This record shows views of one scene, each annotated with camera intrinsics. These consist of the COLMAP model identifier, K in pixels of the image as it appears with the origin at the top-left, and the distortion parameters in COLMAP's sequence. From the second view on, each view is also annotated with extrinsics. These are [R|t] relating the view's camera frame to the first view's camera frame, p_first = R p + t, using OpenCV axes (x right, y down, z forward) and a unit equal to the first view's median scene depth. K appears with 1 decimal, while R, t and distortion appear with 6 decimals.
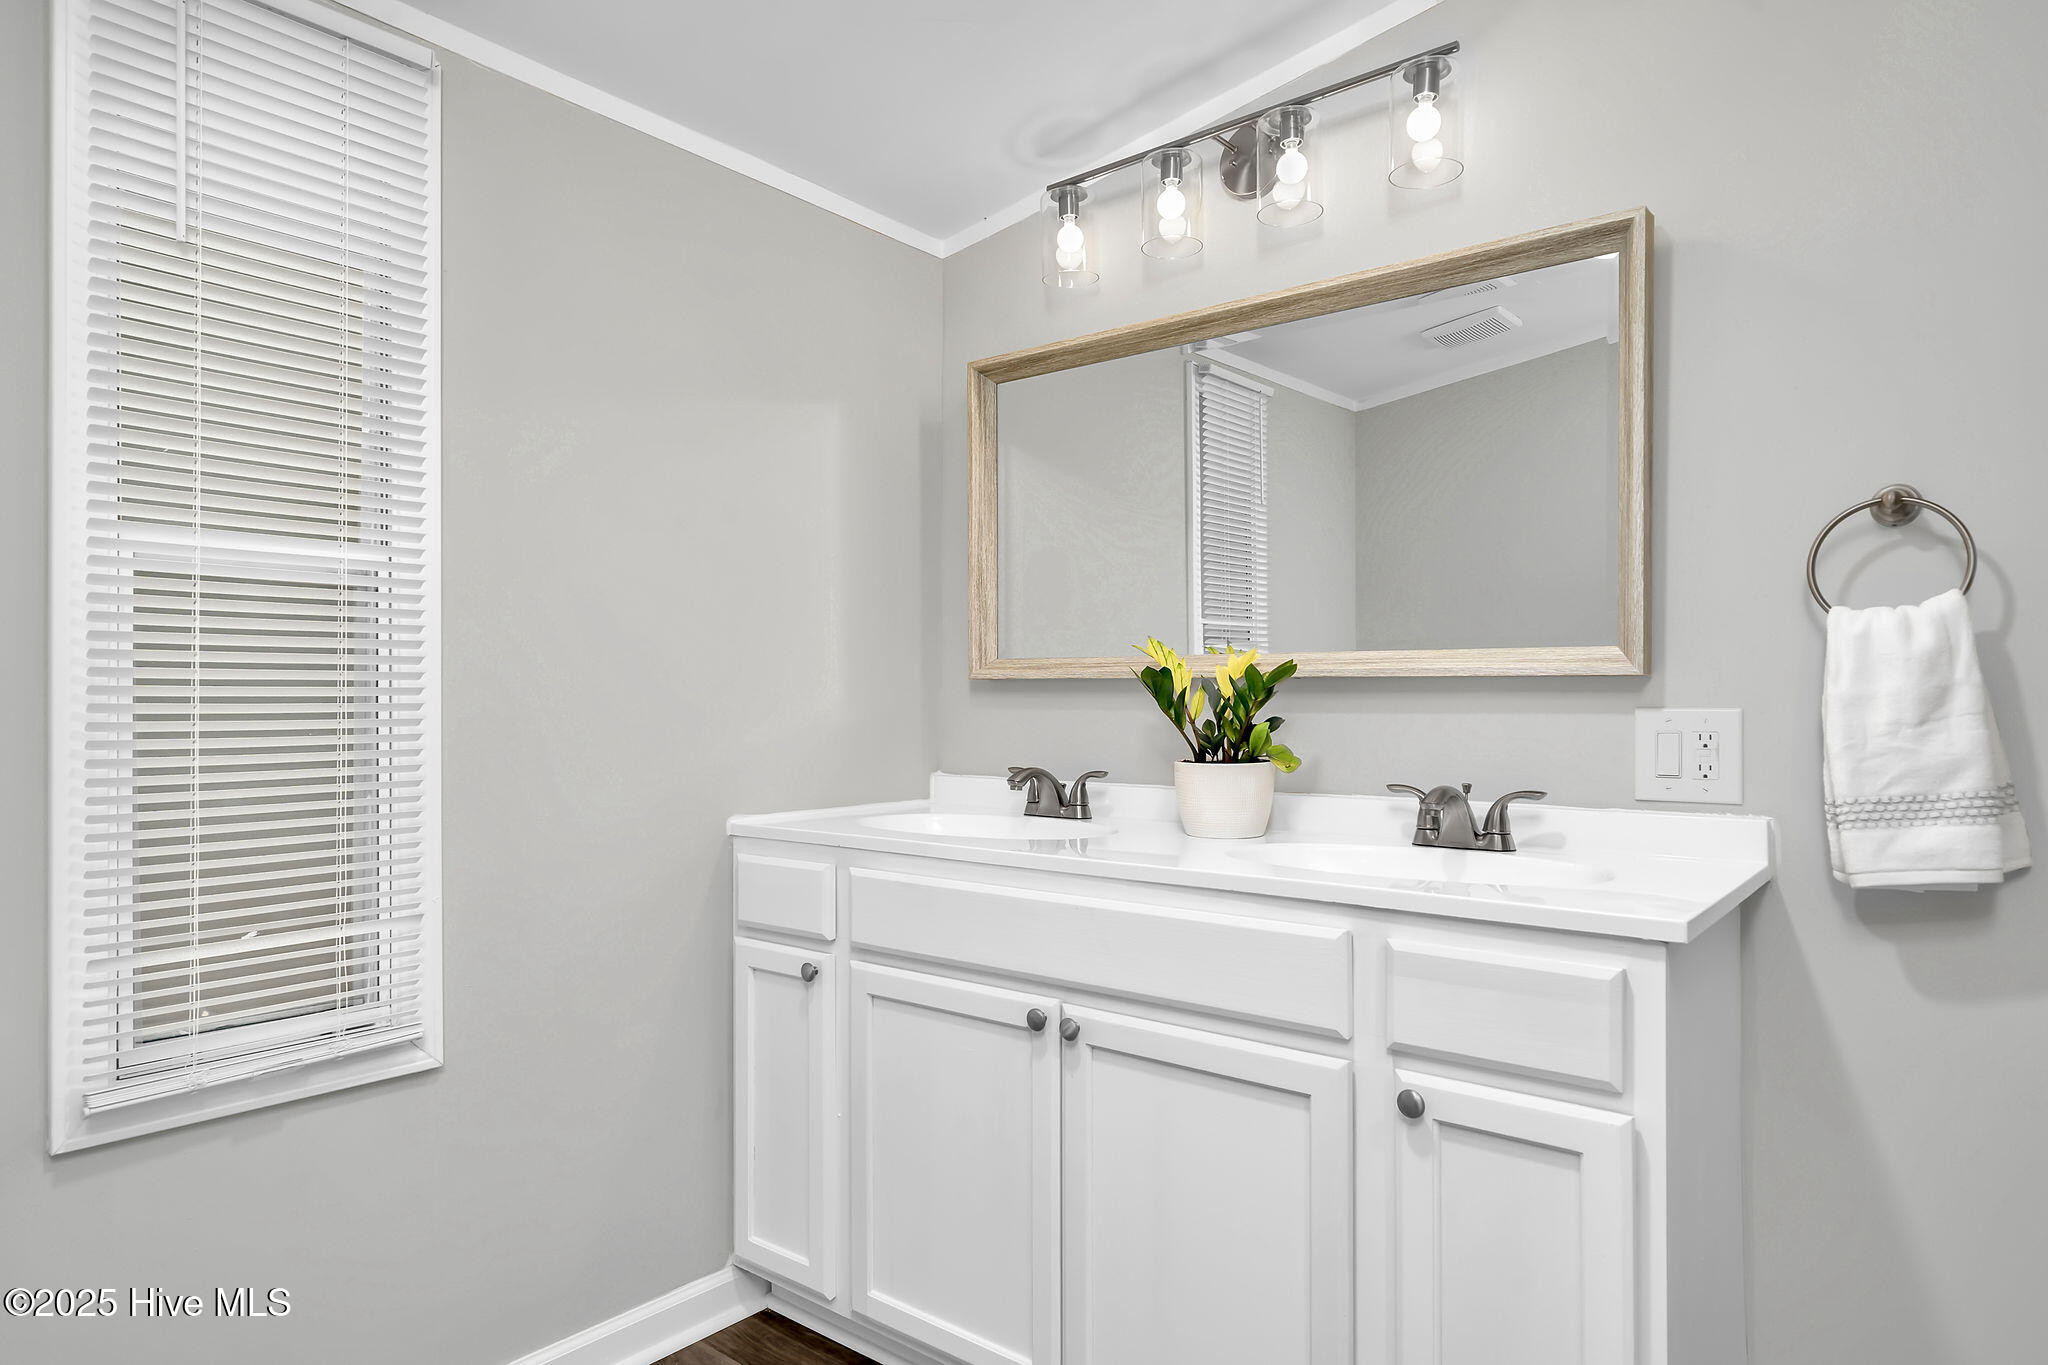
lens RADIAL K [[1179.9, 0, 1025.5], [0, 1179.9, 688.1], [0, 0, 1]] dist [0.002704, 0.000675]
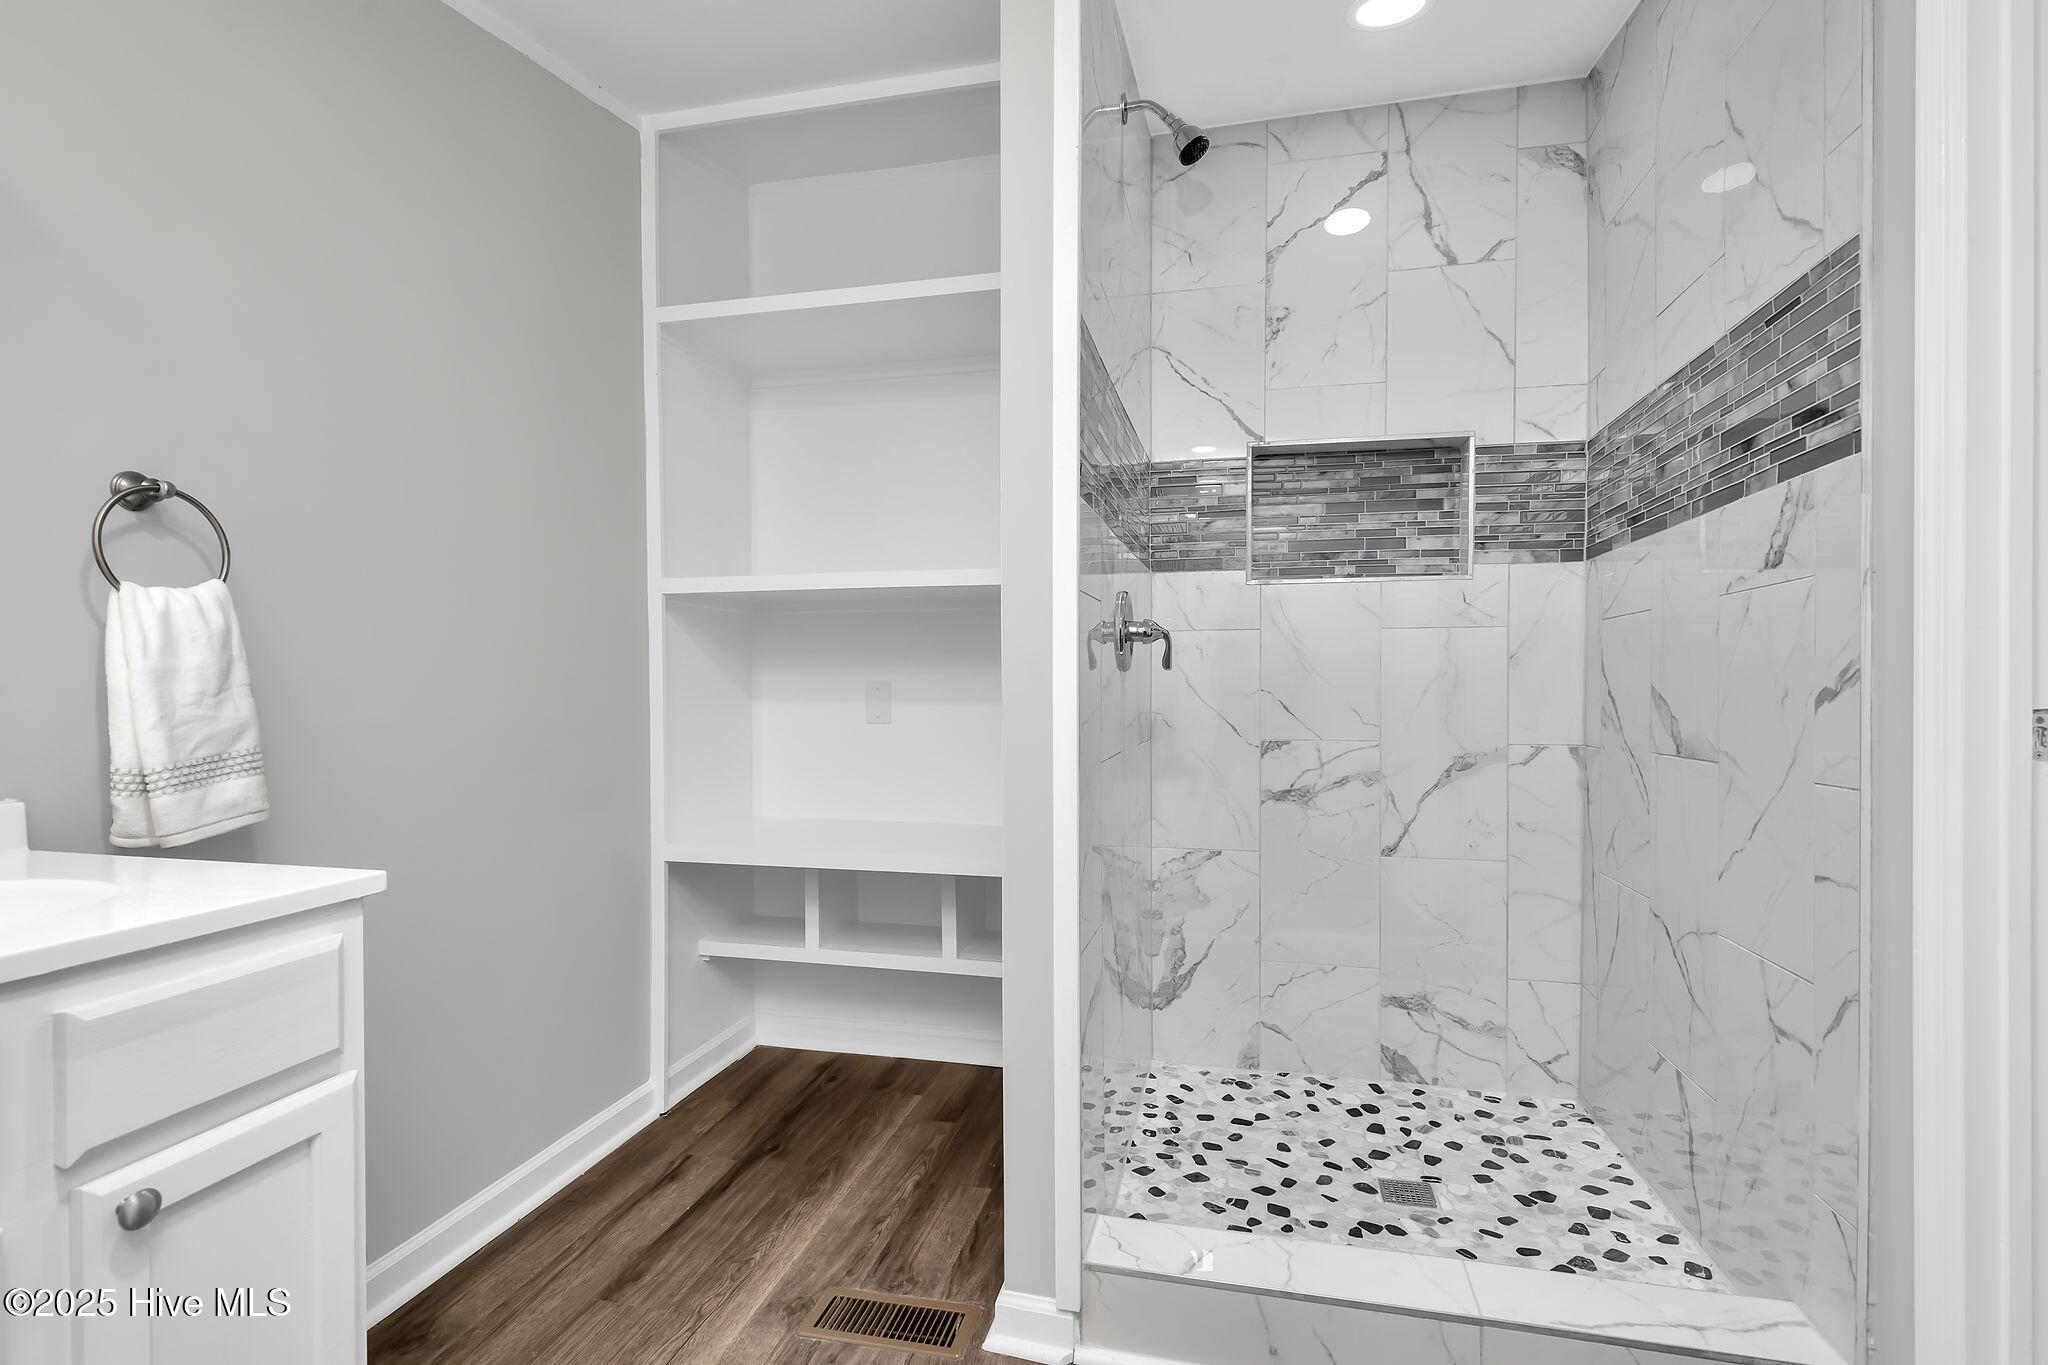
lens RADIAL K [[940.1, 0, 1022.5], [0, 940.1, 681.6], [0, 0, 1]] dist [0.002272, 0.000778]
pose [[-0.439045, -0.002195, 0.898462, -0.408382], [-0.005561, 0.999984, -0.000274, 0.013949], [-0.898448, -0.005117, -0.439051, 0.687788]]
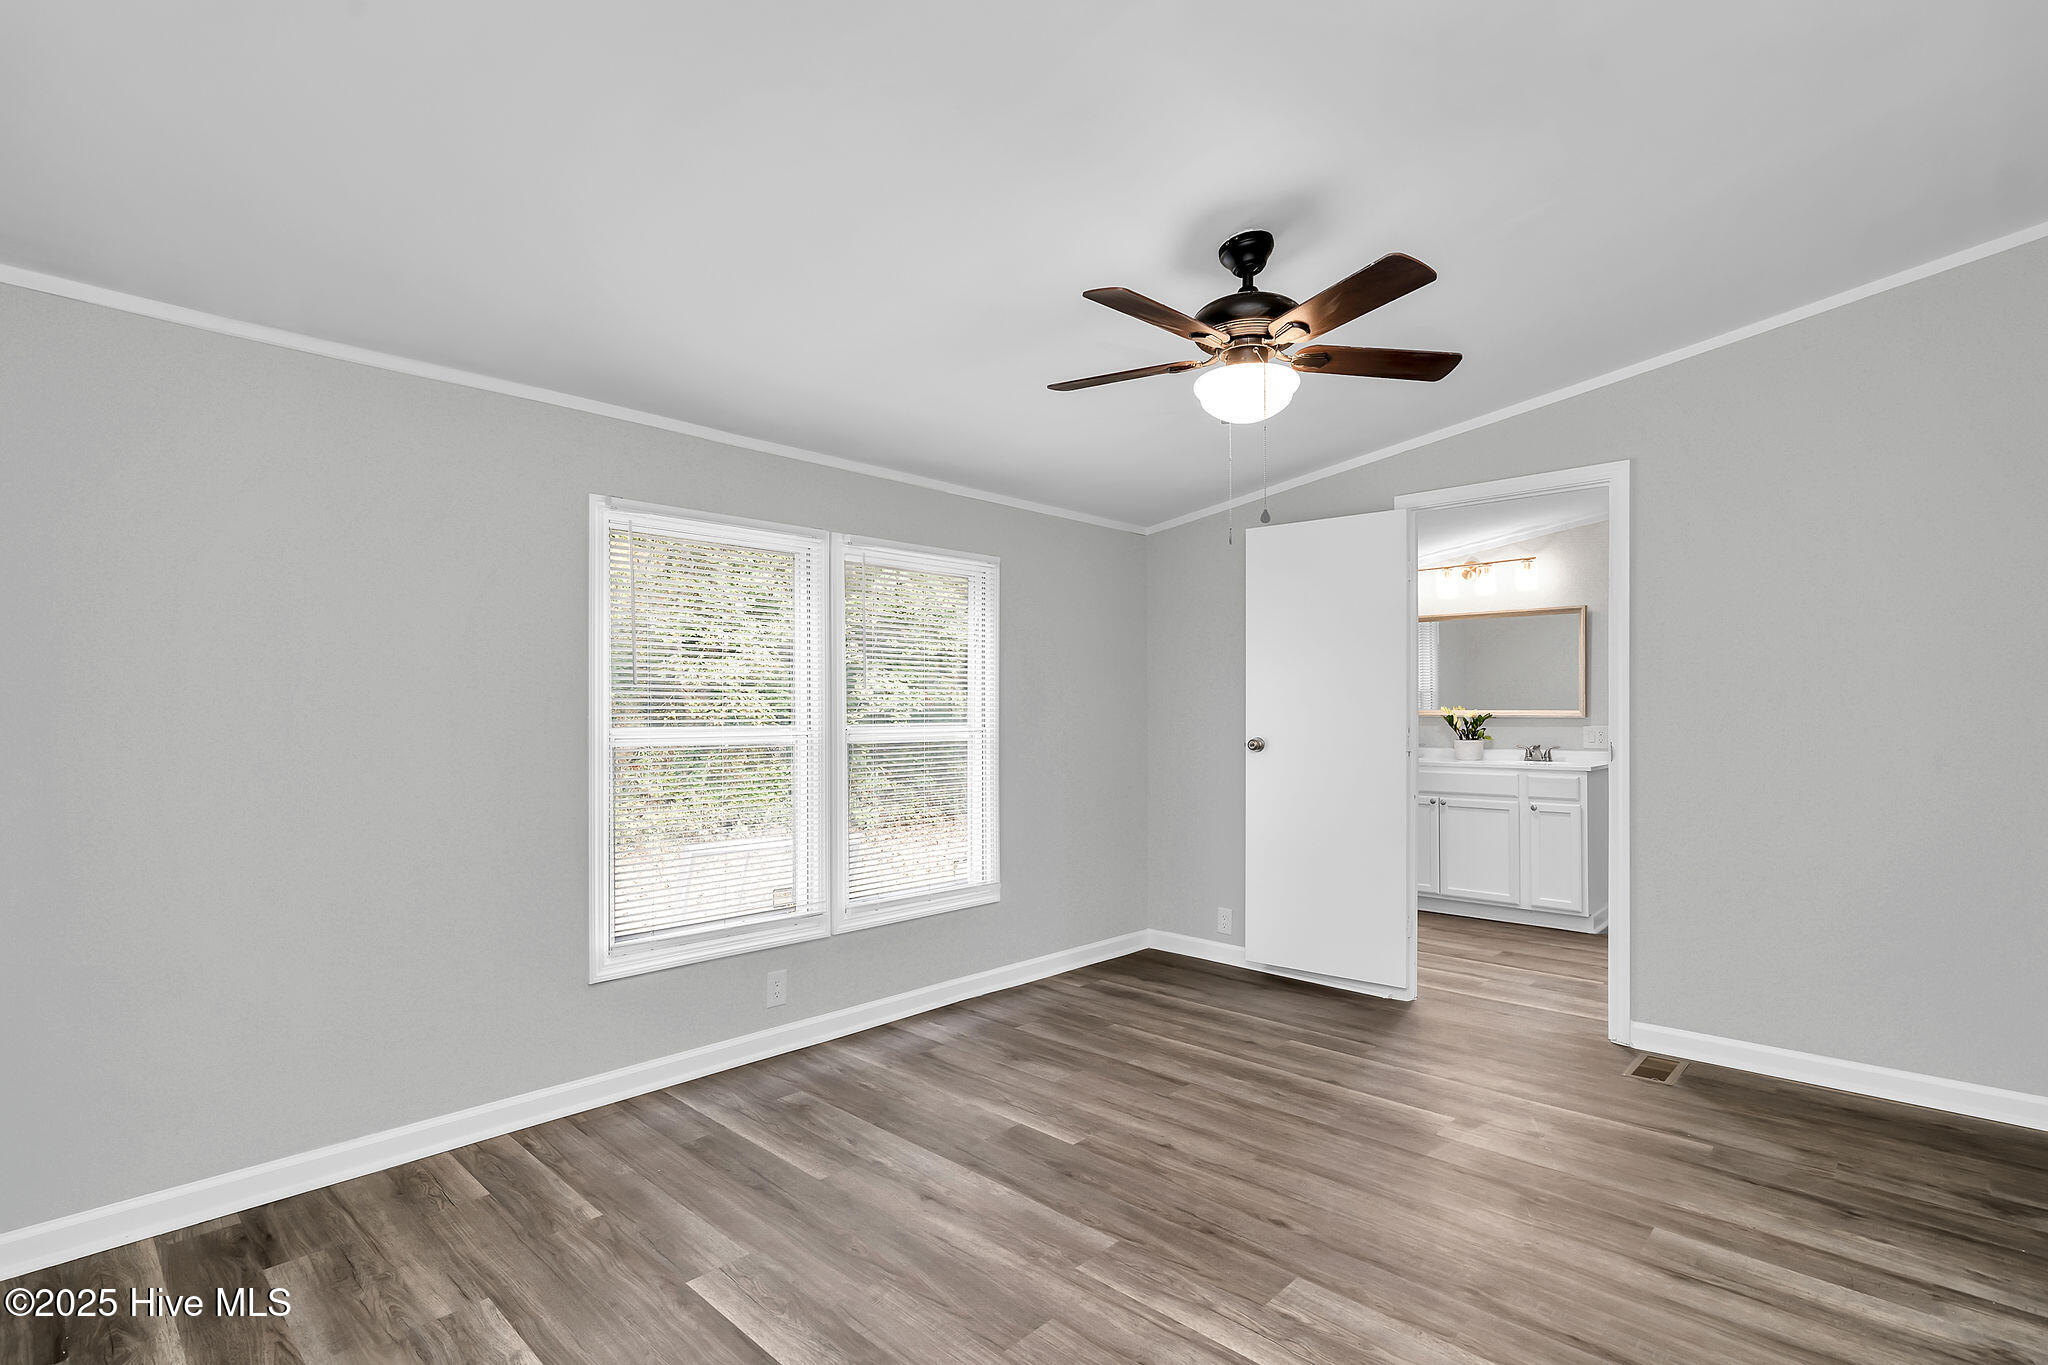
lens RADIAL K [[940.1, 0, 1017.5], [0, 940.1, 696.4], [0, 0, 1]] dist [0.002272, 0.000778]
pose [[0.997219, -0.003097, -0.074467, -1.374173], [0.002998, 0.999994, -0.001439, -0.099960], [0.074471, 0.001212, 0.997222, -2.765979]]
